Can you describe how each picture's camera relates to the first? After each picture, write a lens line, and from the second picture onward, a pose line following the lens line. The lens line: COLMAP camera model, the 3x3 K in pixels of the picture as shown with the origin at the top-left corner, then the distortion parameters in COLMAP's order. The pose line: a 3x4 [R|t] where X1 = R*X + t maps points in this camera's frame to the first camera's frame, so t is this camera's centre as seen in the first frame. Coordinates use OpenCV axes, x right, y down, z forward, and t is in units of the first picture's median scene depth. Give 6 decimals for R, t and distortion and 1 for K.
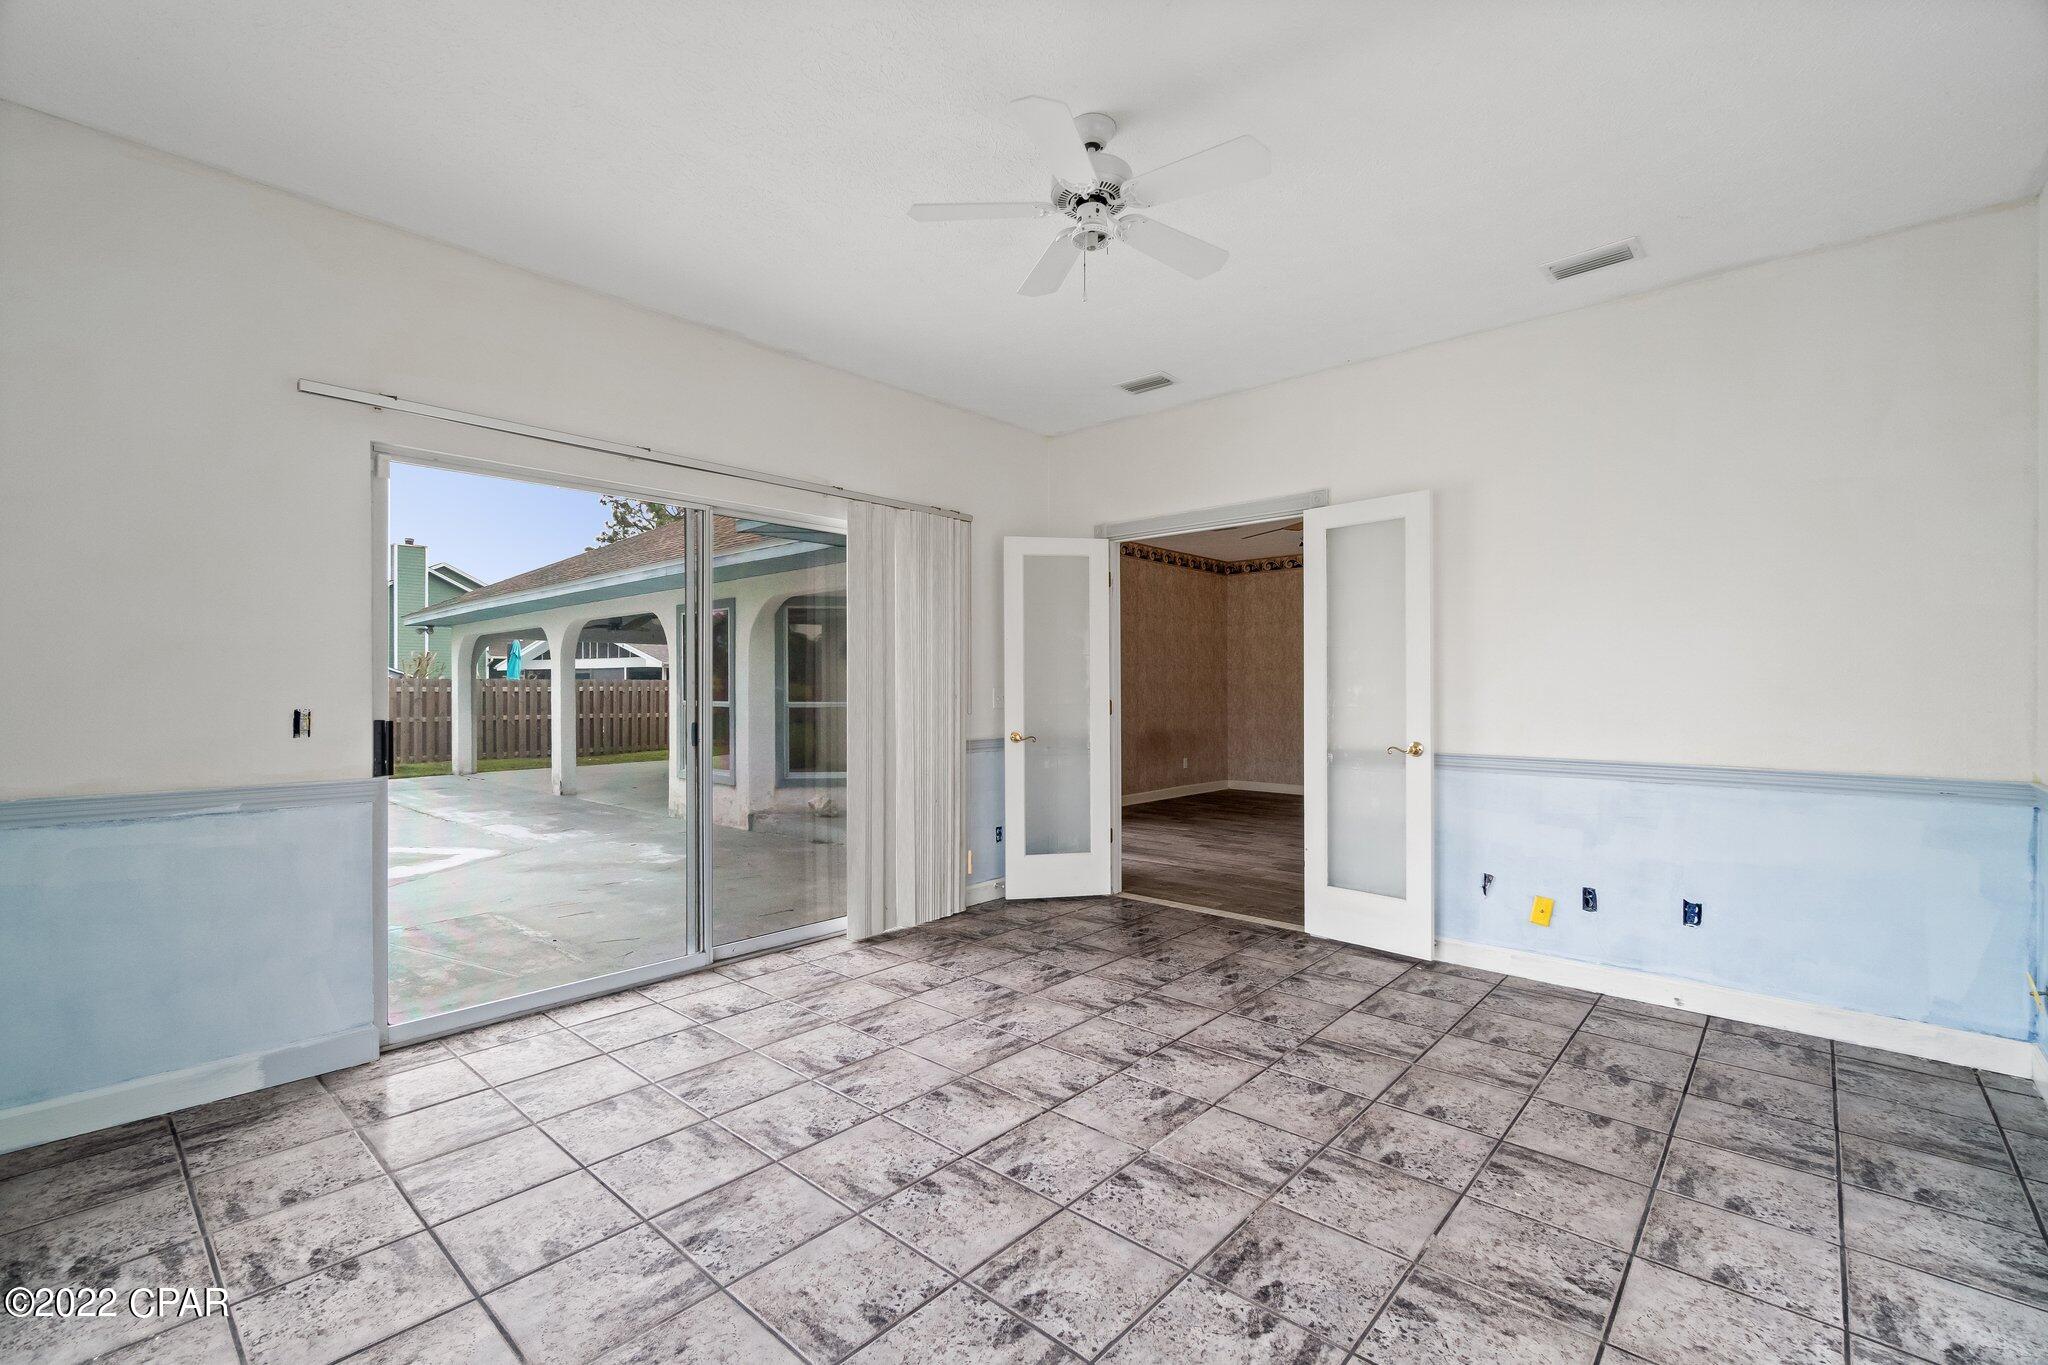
lens RADIAL K [[887.4, 0, 1031.2], [0, 887.4, 685.0], [0, 0, 1]] dist [-0.002660, 0.000157]
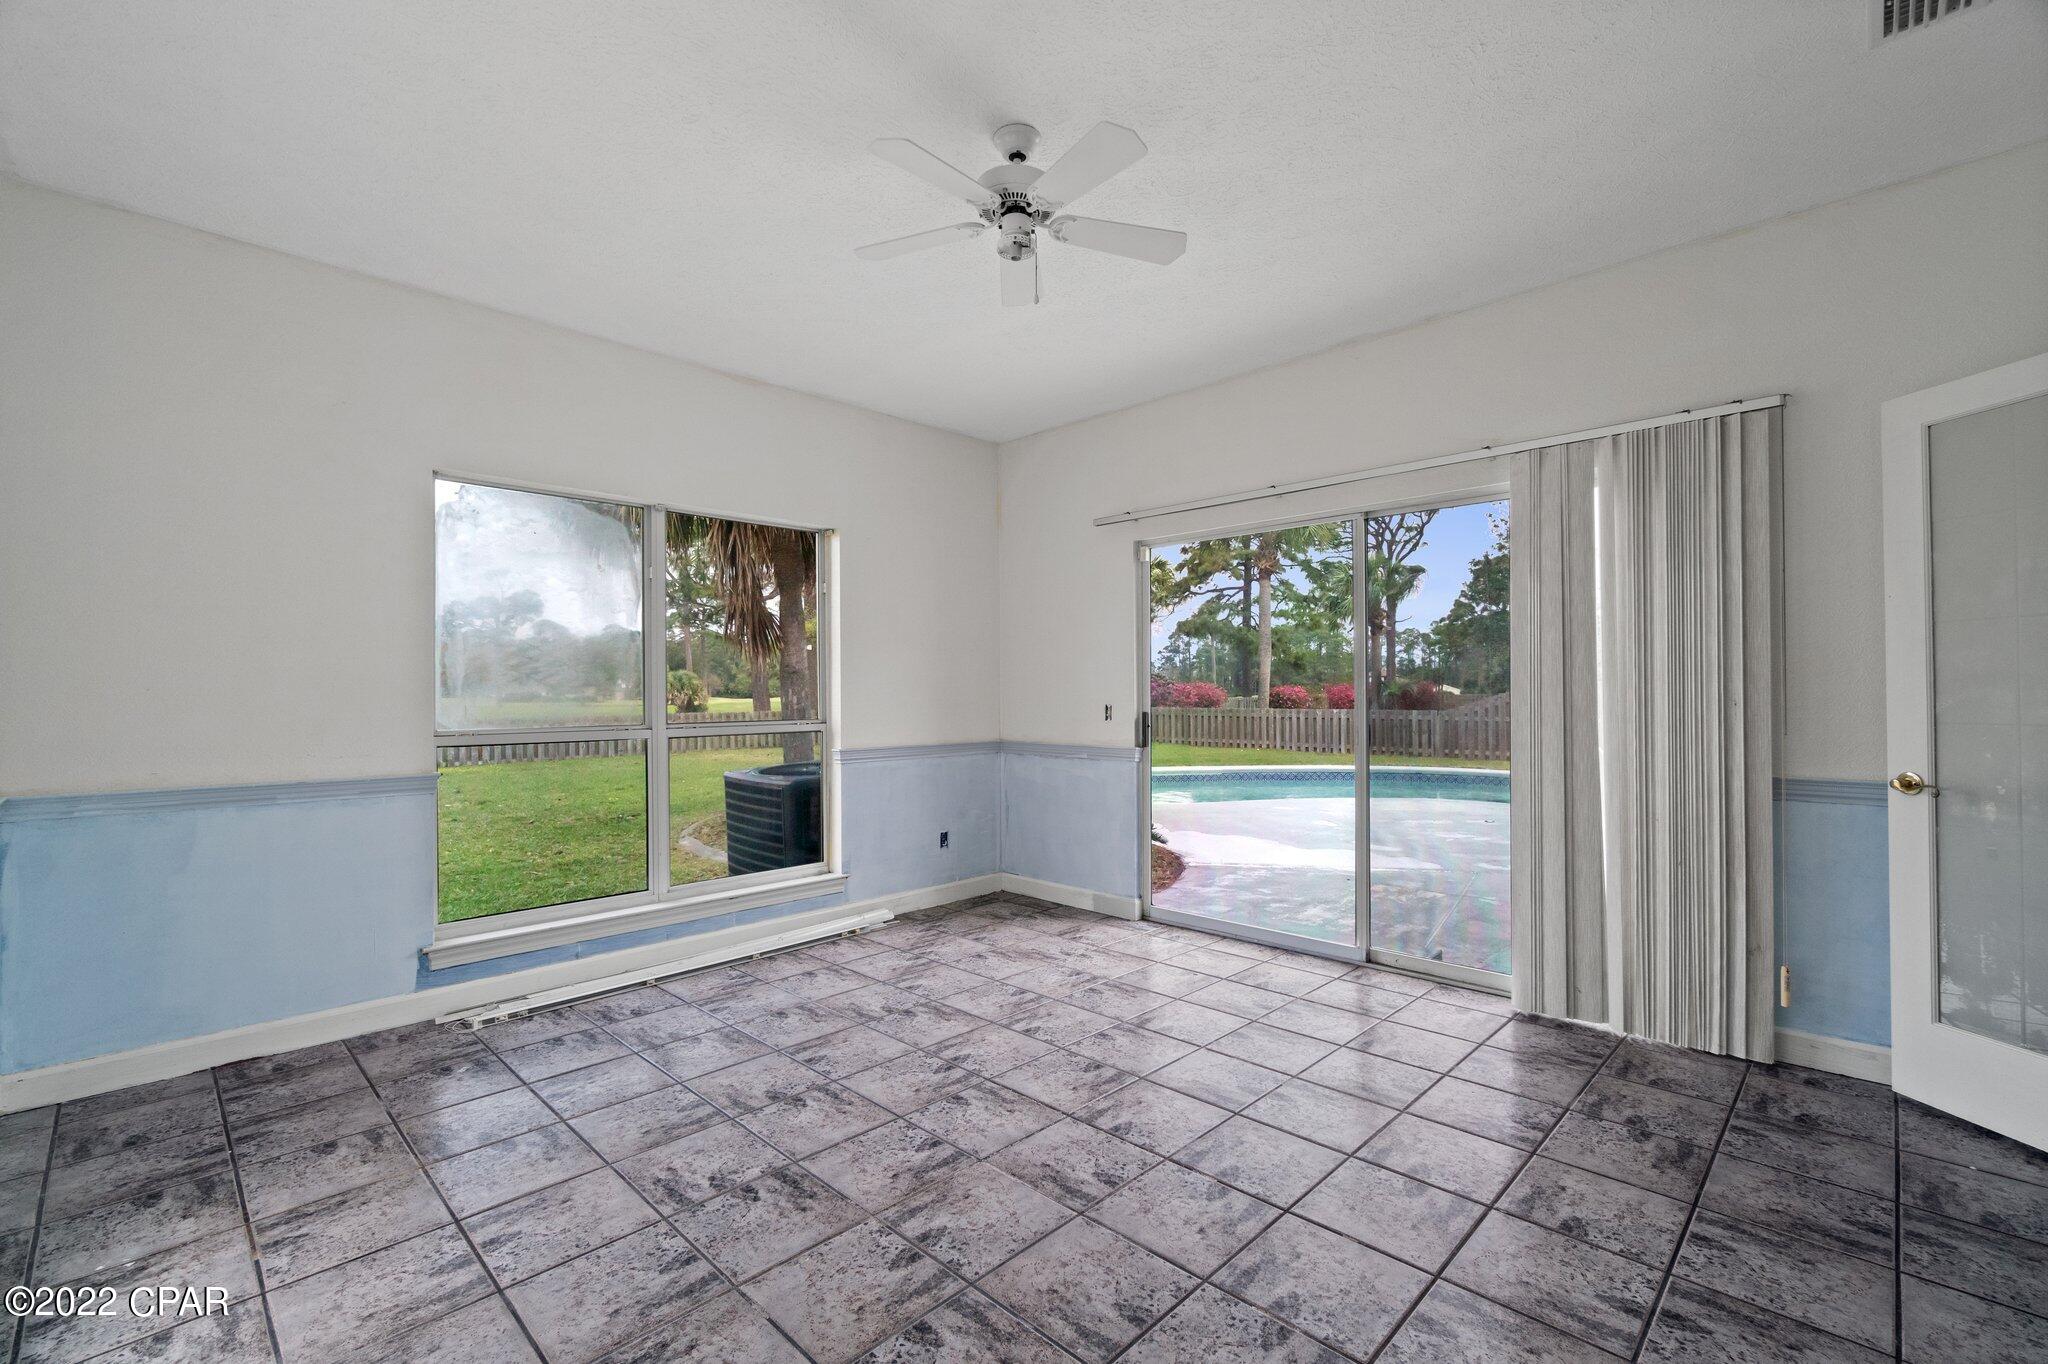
lens RADIAL K [[887.4, 0, 1031.4], [0, 887.4, 689.3], [0, 0, 1]] dist [-0.002660, 0.000157]
pose [[-0.046493, -0.003947, -0.998911, 1.009817], [0.007663, 0.999961, -0.004308, 0.003877], [0.998889, -0.007855, -0.046461, 0.998649]]
